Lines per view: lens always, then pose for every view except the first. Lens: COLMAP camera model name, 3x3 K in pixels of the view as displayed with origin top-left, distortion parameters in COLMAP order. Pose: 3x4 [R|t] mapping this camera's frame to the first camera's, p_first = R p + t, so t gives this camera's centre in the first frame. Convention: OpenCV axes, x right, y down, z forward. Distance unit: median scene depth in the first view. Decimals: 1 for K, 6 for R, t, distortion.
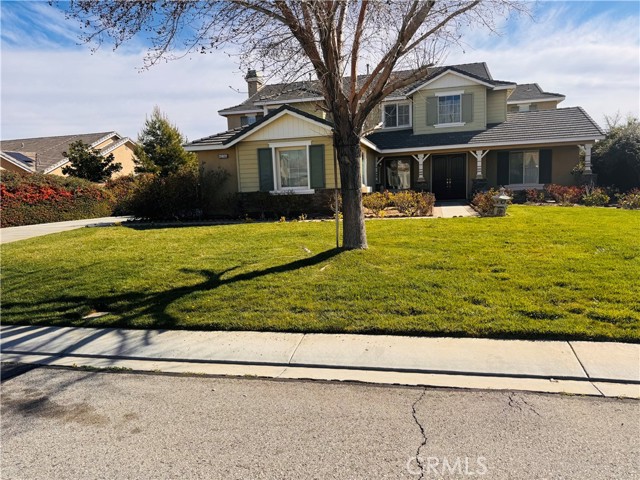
lens RADIAL K [[446.2, 0, 320.0], [0, 446.2, 240.0], [0, 0, 1]] dist [0.086422, -0.116580]
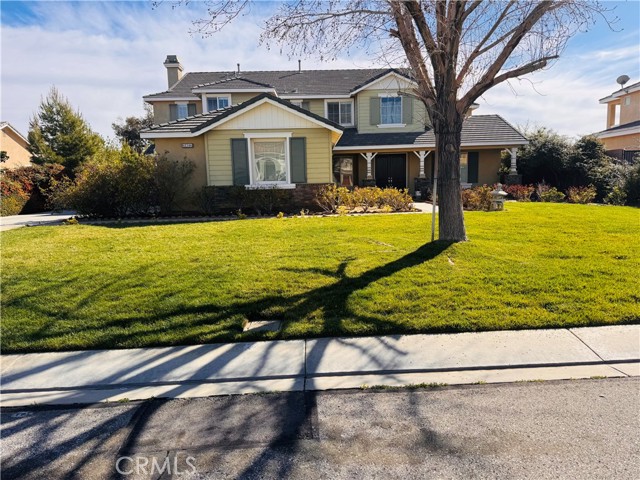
lens RADIAL K [[446.2, 0, 320.0], [0, 446.2, 240.0], [0, 0, 1]] dist [0.086422, -0.116580]
pose [[0.963003, -0.018357, 0.268863, -0.219320], [0.018508, 0.999827, 0.001971, 0.004695], [-0.268853, 0.003078, 0.963176, 0.069832]]
